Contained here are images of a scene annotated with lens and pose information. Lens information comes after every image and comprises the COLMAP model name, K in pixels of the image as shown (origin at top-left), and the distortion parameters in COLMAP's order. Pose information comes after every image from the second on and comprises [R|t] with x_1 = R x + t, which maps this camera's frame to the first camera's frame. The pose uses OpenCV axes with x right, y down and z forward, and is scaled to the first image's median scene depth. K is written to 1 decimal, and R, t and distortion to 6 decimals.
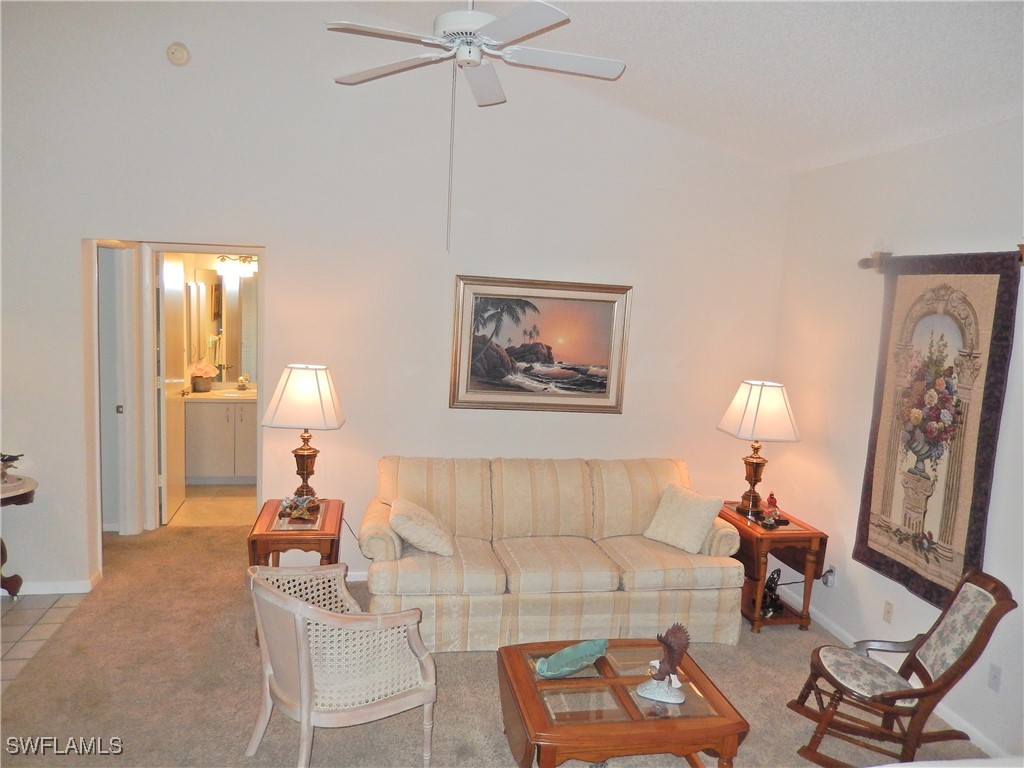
lens RADIAL K [[771.6, 0, 513.1], [0, 771.6, 379.5], [0, 0, 1]] dist [-0.008698, 0.000903]
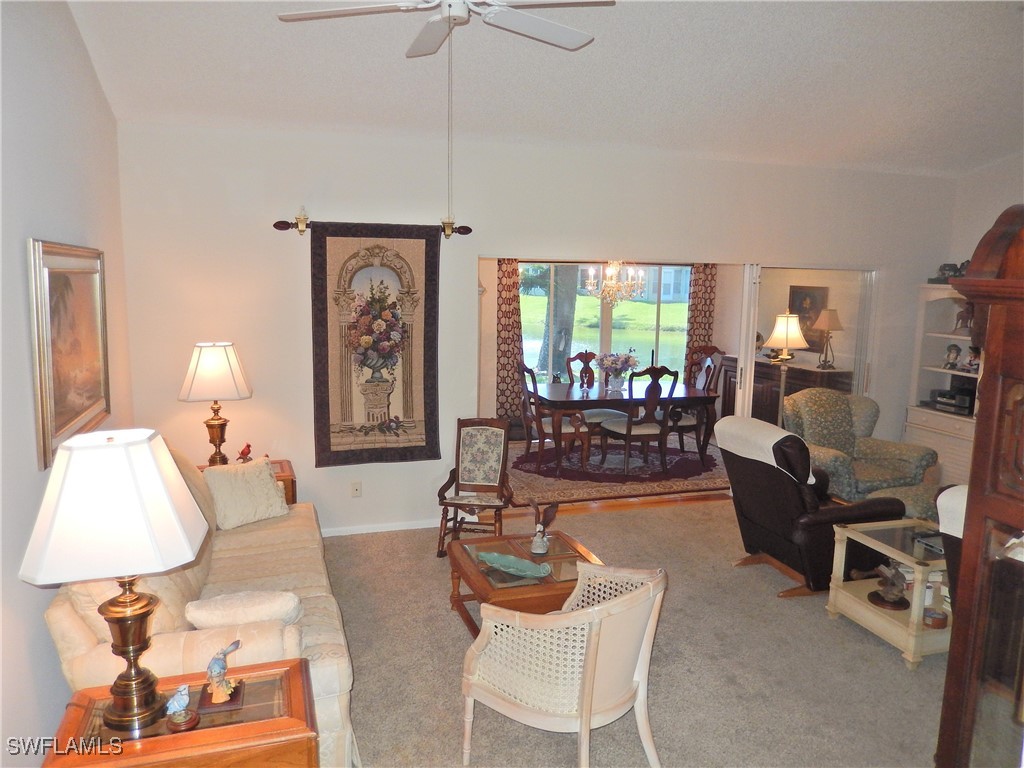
lens RADIAL K [[771.6, 0, 510.5], [0, 771.6, 386.2], [0, 0, 1]] dist [-0.008698, 0.000903]
pose [[-0.137308, -0.205083, 0.969065, -0.662686], [0.095115, 0.971081, 0.218987, -0.116177], [-0.985951, 0.122241, -0.113831, 0.696601]]
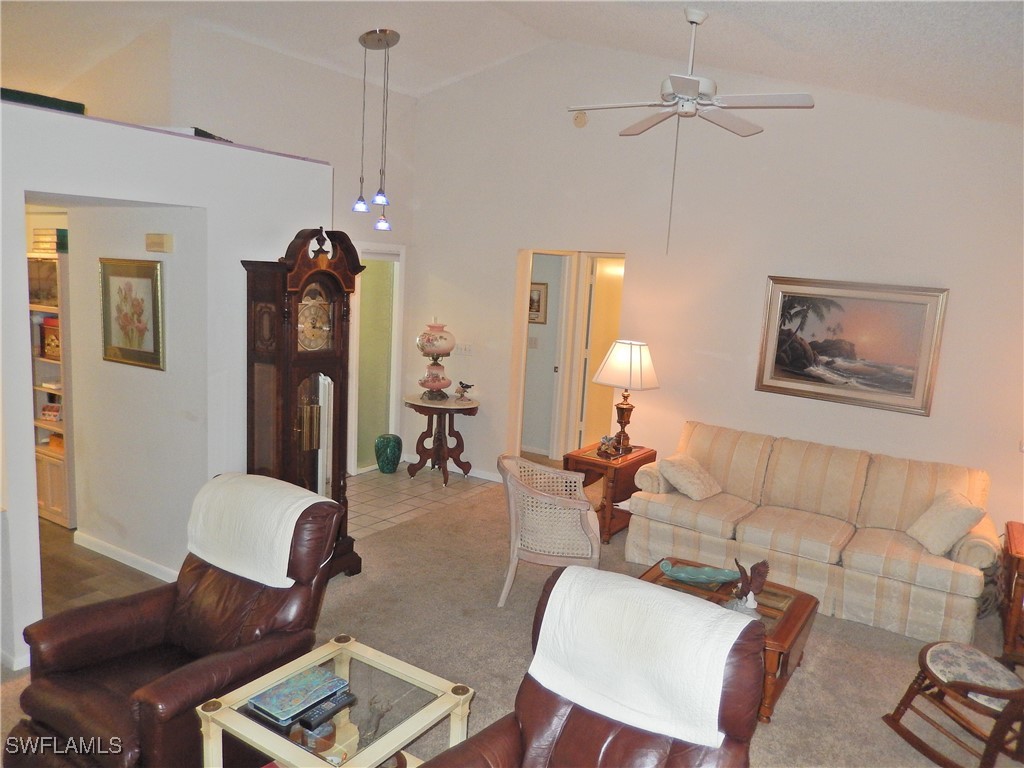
lens RADIAL K [[771.6, 0, 512.7], [0, 771.6, 380.3], [0, 0, 1]] dist [-0.008698, 0.000903]
pose [[0.726951, 0.098844, -0.679538, 0.491331], [-0.105342, 0.993925, 0.031882, 0.026708], [0.678561, 0.048407, 0.732947, -0.114292]]
